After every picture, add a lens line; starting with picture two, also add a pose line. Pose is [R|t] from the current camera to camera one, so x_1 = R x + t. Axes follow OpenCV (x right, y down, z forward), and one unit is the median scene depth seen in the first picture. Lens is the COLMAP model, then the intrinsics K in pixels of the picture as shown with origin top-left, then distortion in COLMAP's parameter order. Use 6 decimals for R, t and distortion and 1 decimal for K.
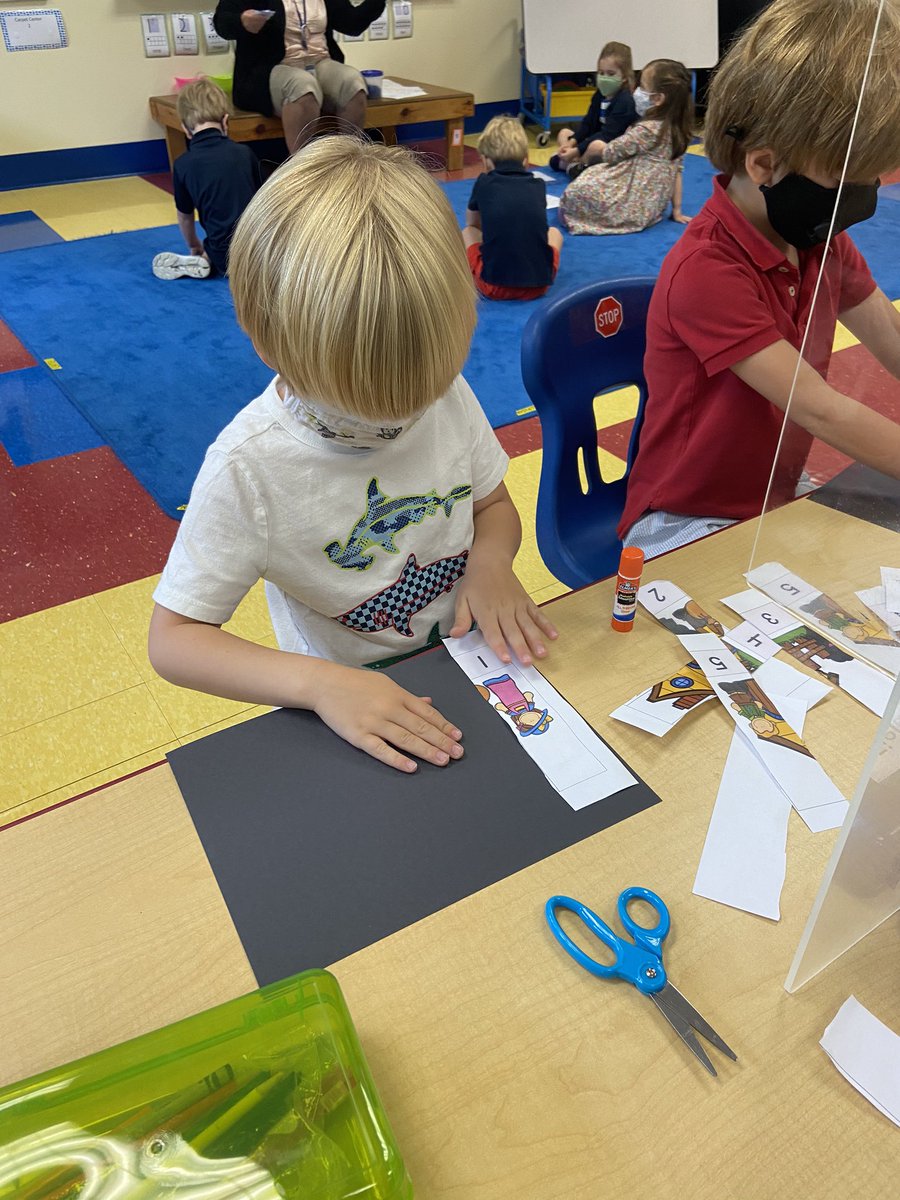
lens RADIAL K [[865.4, 0, 450.0], [0, 865.4, 600.0], [0, 0, 1]] dist [0.006967, -0.042629]
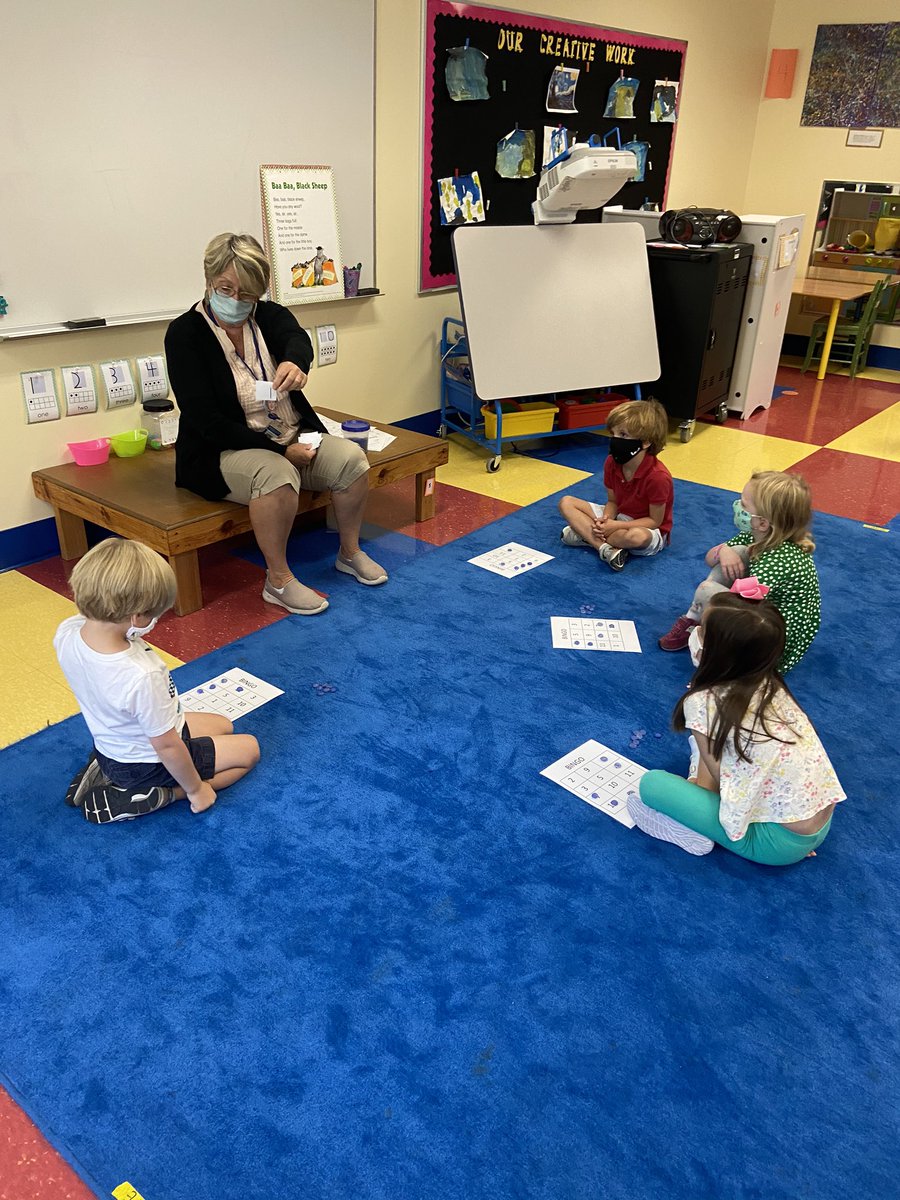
lens RADIAL K [[865.4, 0, 450.0], [0, 865.4, 600.0], [0, 0, 1]] dist [0.006967, -0.042629]
pose [[0.956747, -0.109080, 0.269698, -0.221212], [0.157524, 0.973629, -0.165026, -0.300177], [-0.244585, 0.200372, 0.948699, 0.230291]]
